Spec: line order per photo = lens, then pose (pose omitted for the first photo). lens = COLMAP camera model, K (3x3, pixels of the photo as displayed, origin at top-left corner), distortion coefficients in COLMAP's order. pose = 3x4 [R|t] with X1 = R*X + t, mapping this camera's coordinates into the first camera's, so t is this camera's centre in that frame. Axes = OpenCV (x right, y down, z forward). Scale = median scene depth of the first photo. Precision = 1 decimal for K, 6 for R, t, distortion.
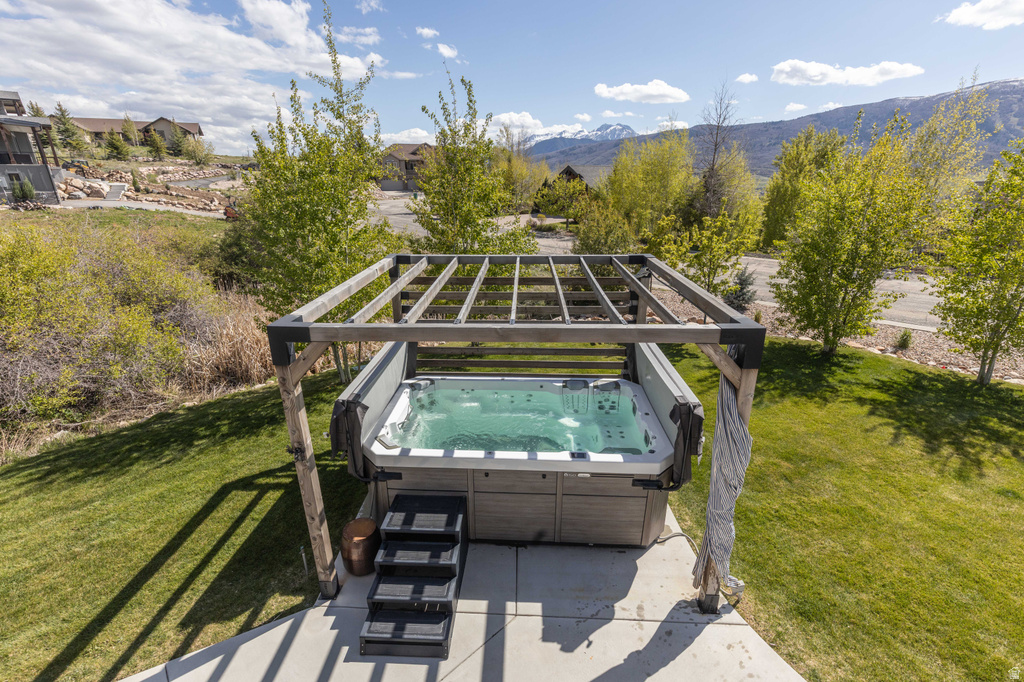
lens RADIAL K [[467.4, 0, 512.1], [0, 467.4, 338.3], [0, 0, 1]] dist [0.013049, -0.002865]
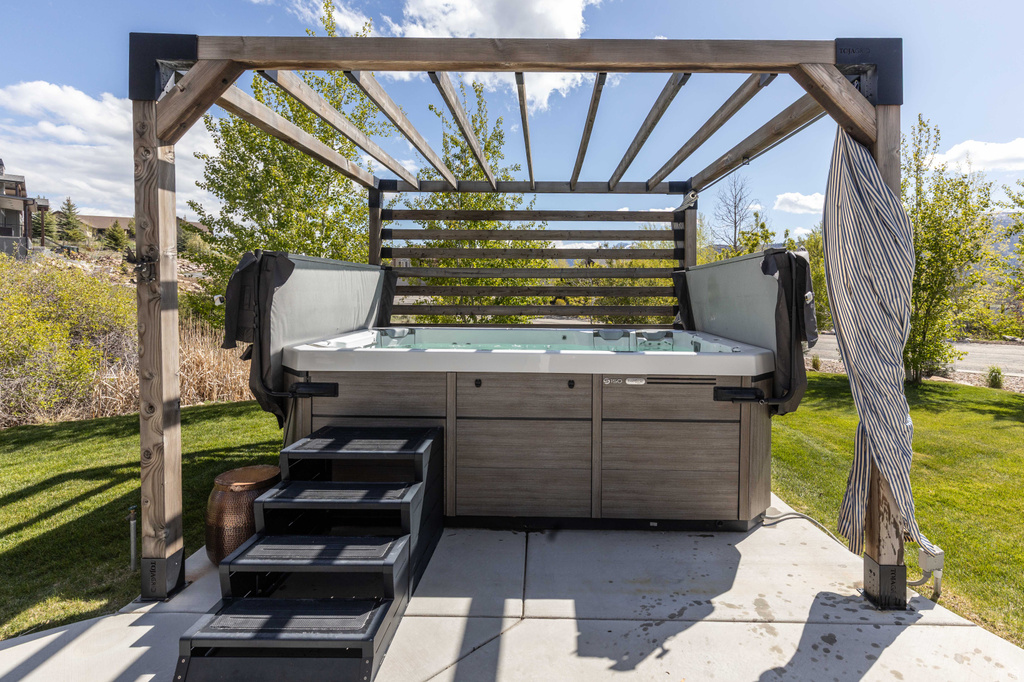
lens RADIAL K [[479.3, 0, 548.3], [0, 479.3, 346.4], [0, 0, 1]] dist [0.011339, -0.002093]
pose [[0.999305, 0.004131, 0.037034, 0.014459], [0.008414, 0.943160, -0.332233, 0.472984], [-0.036301, 0.332314, 0.942470, 0.400791]]
